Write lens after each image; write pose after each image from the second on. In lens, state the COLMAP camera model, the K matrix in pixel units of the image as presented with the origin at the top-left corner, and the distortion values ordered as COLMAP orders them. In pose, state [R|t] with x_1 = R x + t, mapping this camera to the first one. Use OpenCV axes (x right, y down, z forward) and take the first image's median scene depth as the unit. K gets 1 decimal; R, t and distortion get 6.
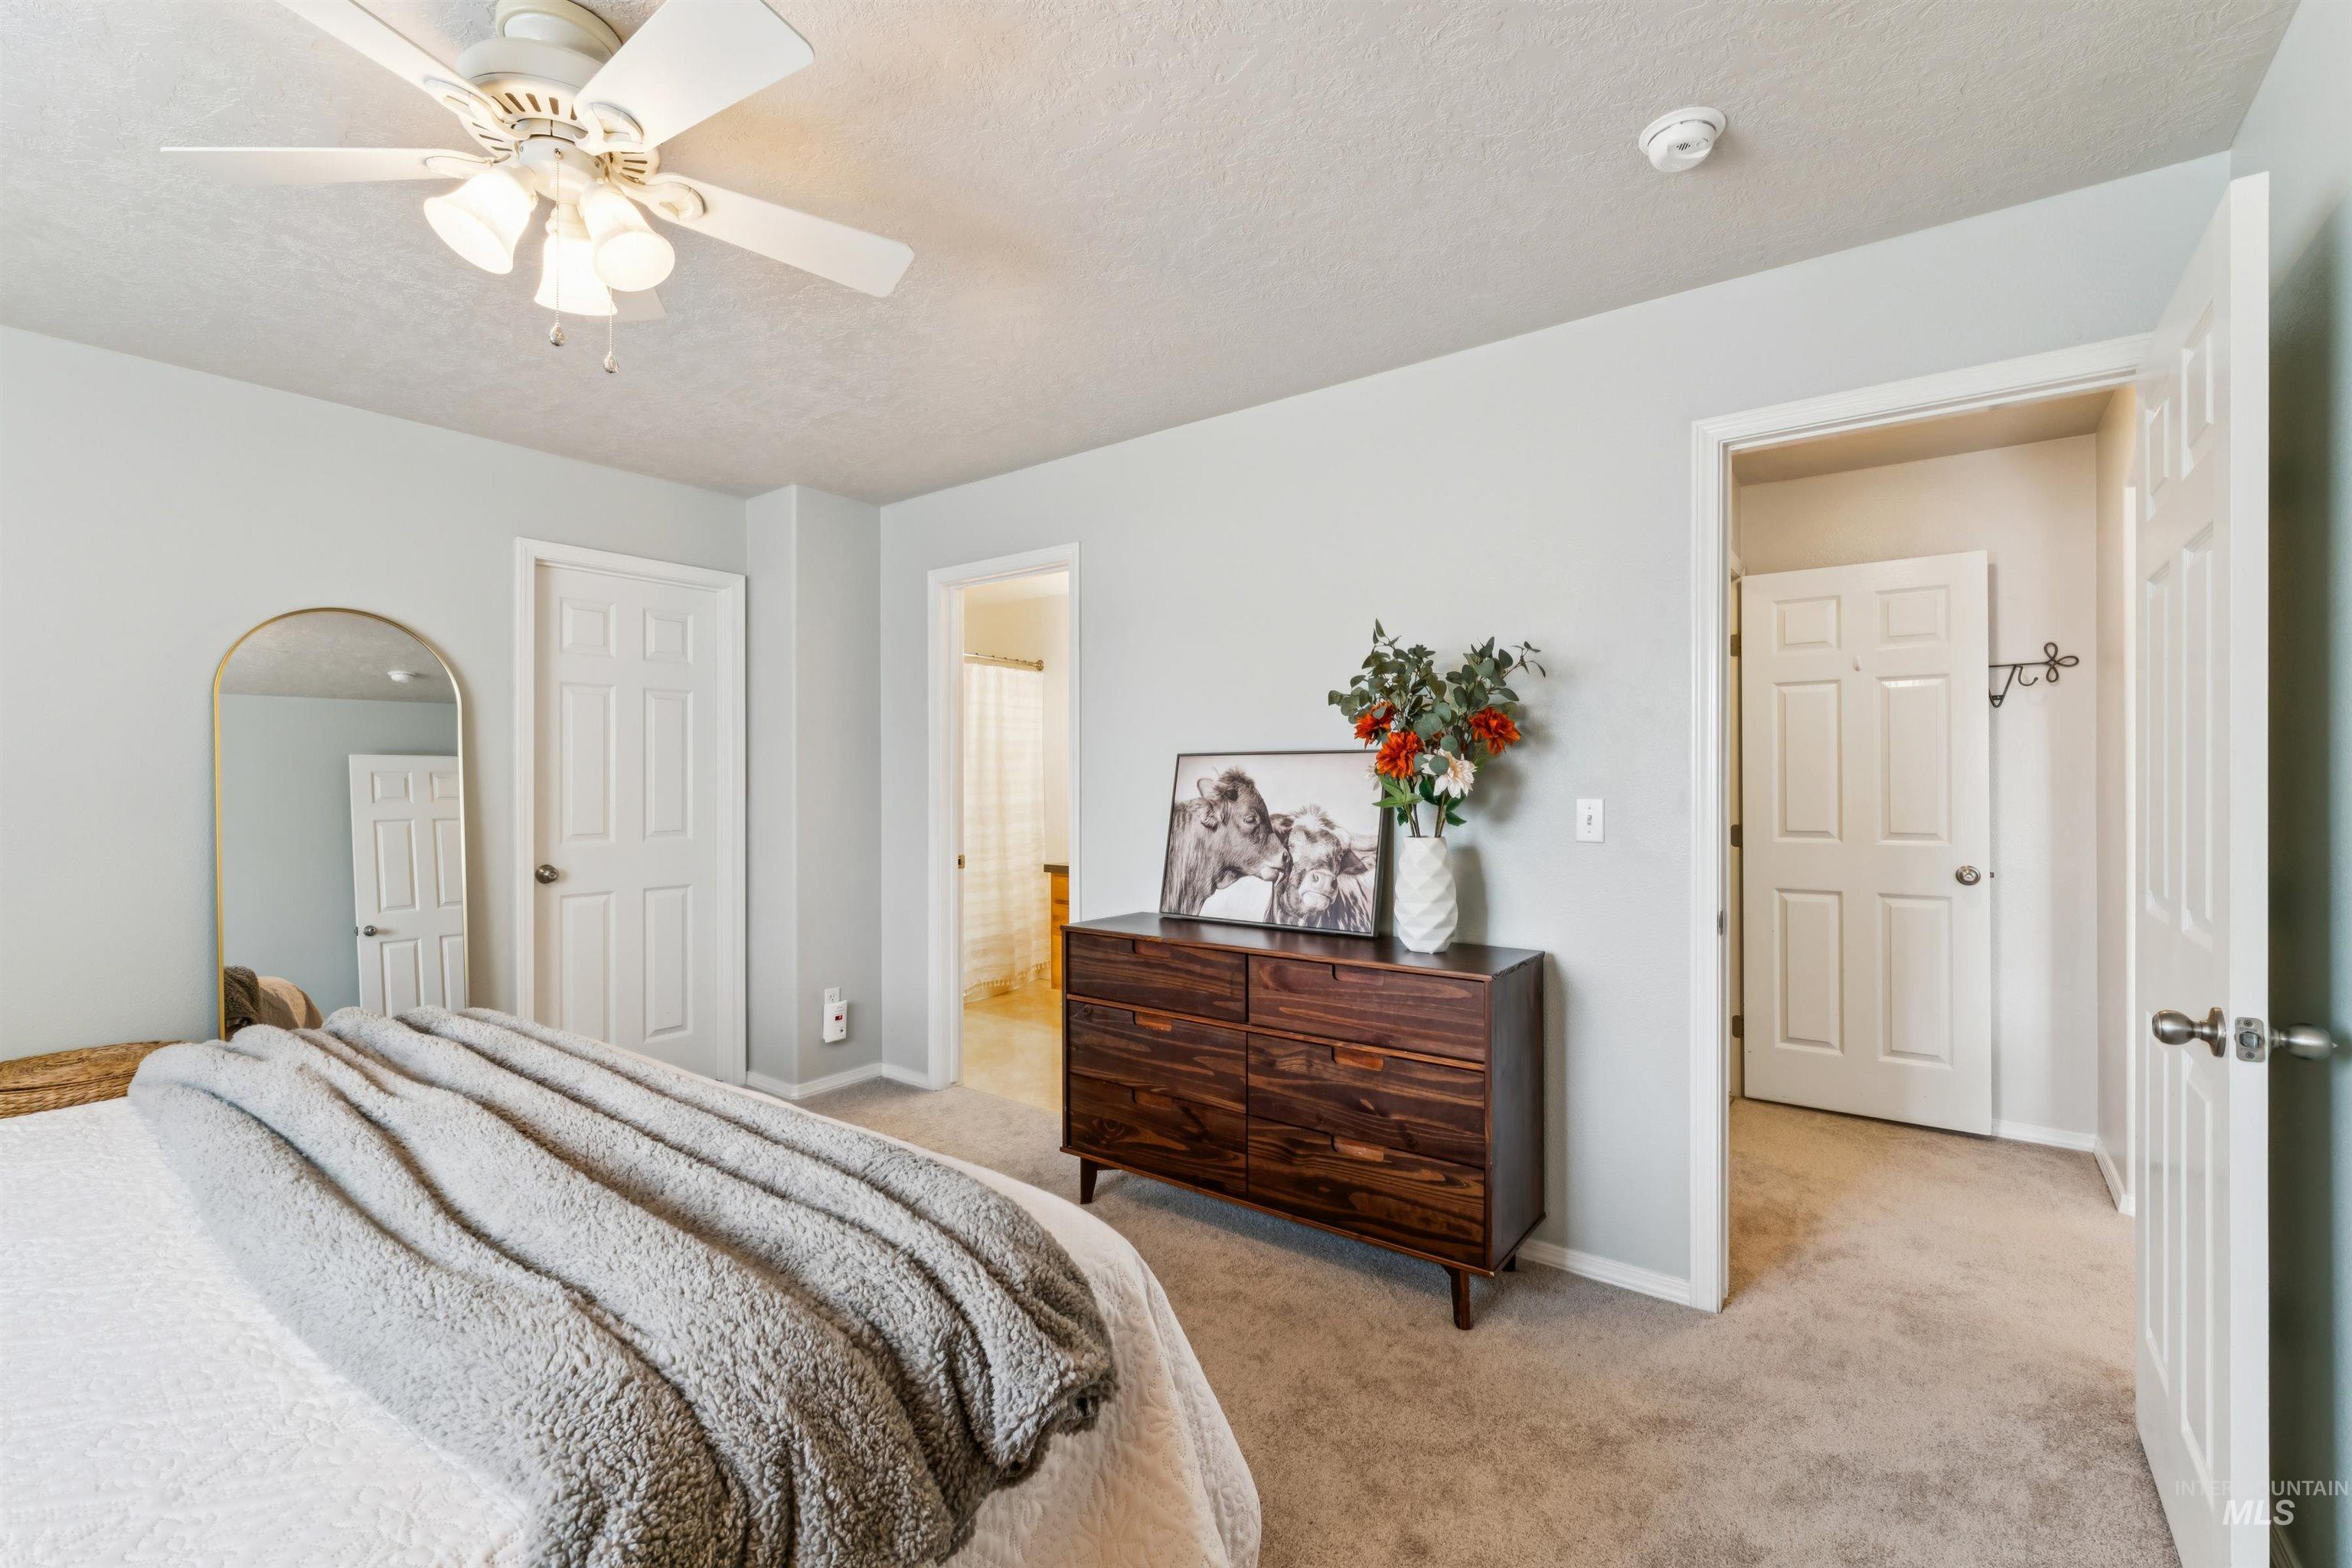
lens RADIAL K [[1014.4, 0, 1163.6], [0, 1014.4, 783.9], [0, 0, 1]] dist [-0.006793, -0.000311]
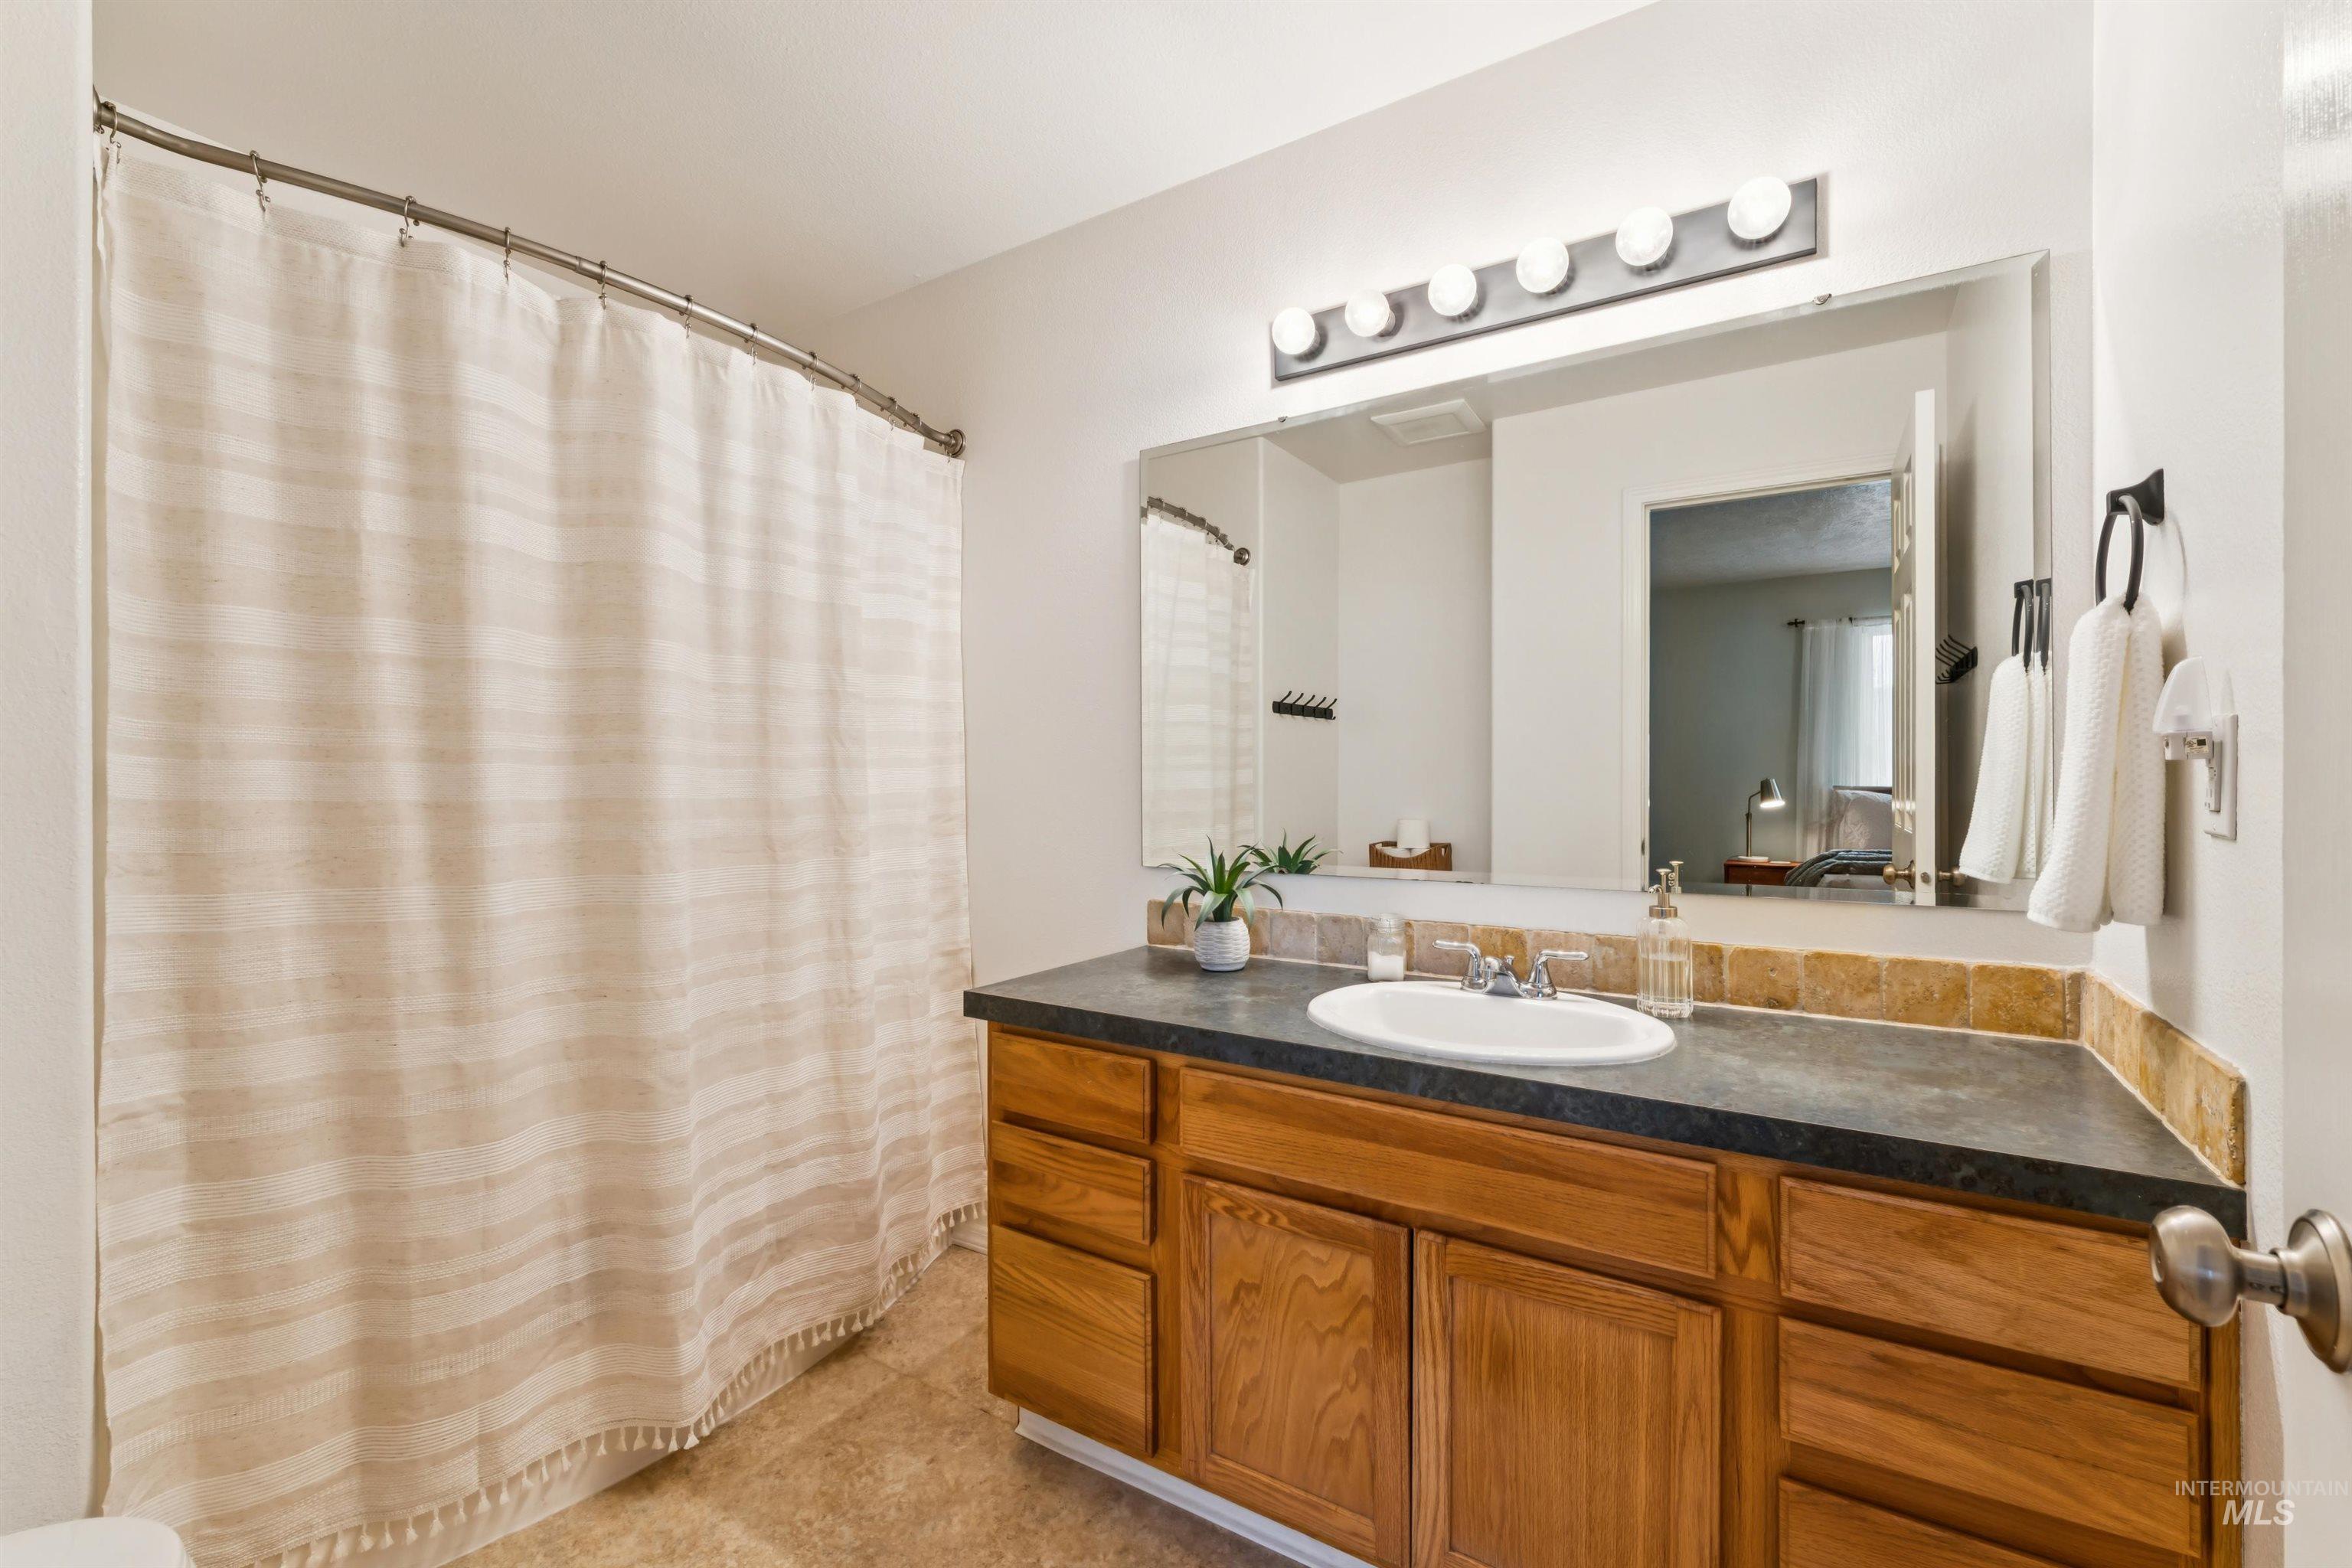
lens RADIAL K [[1014.4, 0, 1165.7], [0, 1014.4, 781.2], [0, 0, 1]] dist [-0.006793, -0.000311]
pose [[0.996986, -0.000056, 0.077582, -0.147147], [0.000133, 1.000000, -0.000986, 0.029854], [-0.077582, 0.000994, 0.996985, 1.257506]]
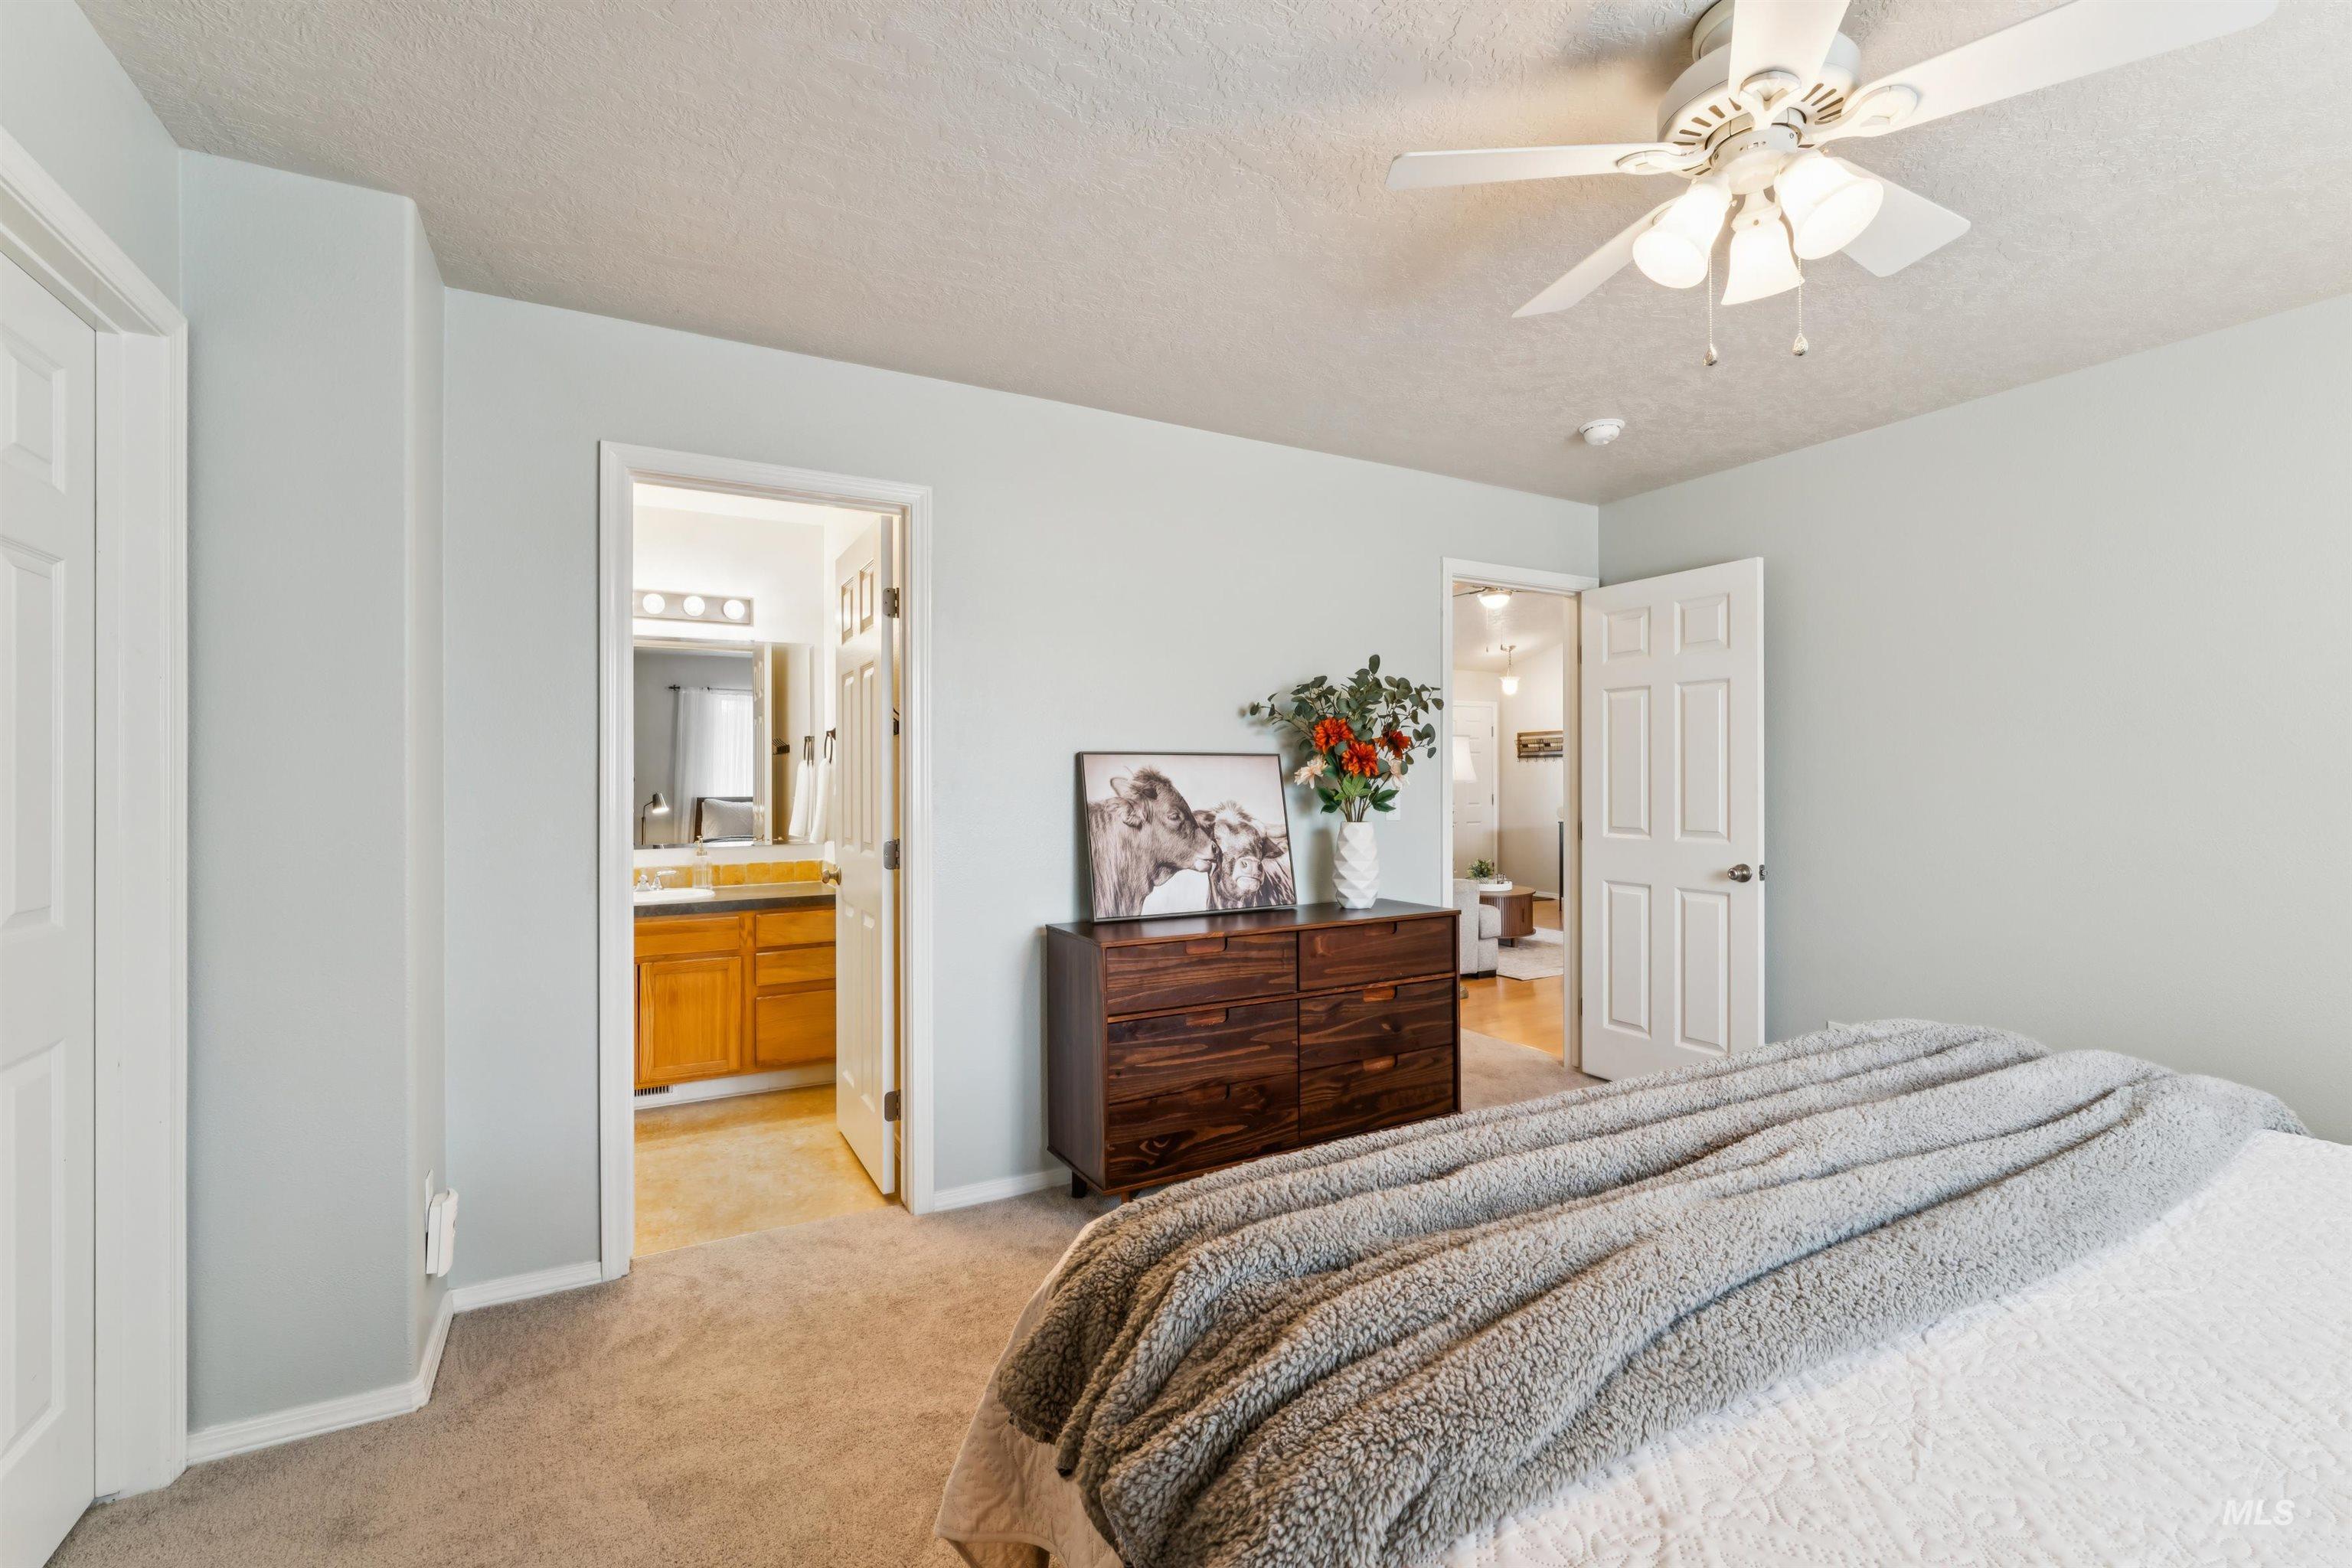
lens RADIAL K [[1014.4, 0, 1212.8], [0, 1014.4, 780.6], [0, 0, 1]] dist [-0.006793, -0.000311]
pose [[0.388501, -0.001691, 0.921447, -0.867306], [0.005866, 0.999983, -0.000638, -0.001225], [-0.921430, 0.005653, 0.388504, 0.554087]]
